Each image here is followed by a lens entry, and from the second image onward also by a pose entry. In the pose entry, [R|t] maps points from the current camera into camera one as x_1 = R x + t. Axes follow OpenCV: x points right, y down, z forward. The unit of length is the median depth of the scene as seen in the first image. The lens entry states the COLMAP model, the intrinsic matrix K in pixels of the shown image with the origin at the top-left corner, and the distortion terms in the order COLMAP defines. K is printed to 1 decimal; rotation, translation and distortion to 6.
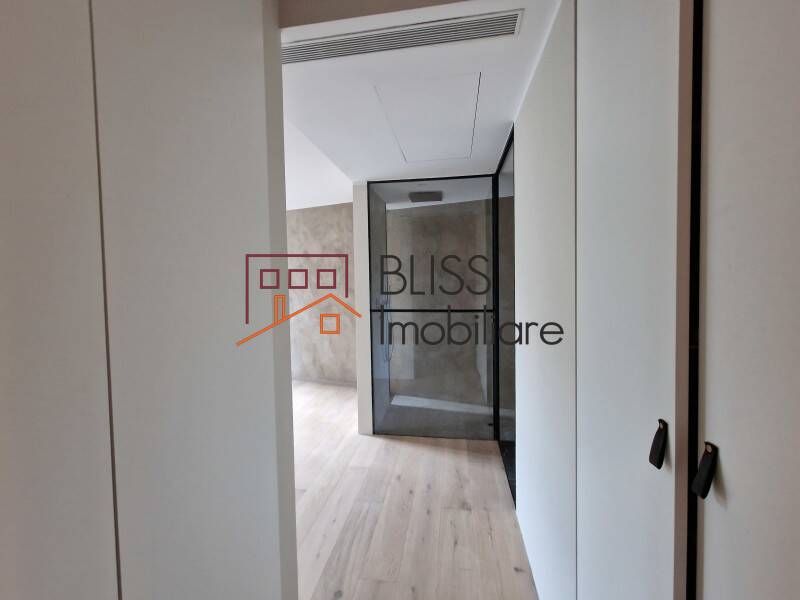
lens RADIAL K [[330.4, 0, 396.8], [0, 330.4, 298.2], [0, 0, 1]] dist [0.000920, -0.000213]
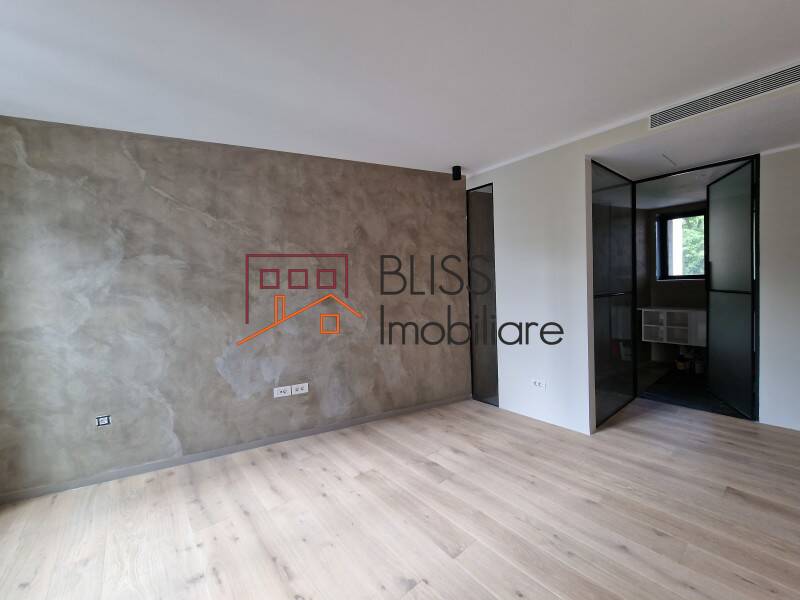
lens RADIAL K [[330.4, 0, 398.0], [0, 330.4, 301.9], [0, 0, 1]] dist [0.000920, -0.000213]
pose [[0.664899, -0.047431, 0.745426, -0.735331], [0.060876, 0.998103, 0.009209, 0.007325], [-0.744448, 0.039255, 0.666525, 0.513555]]
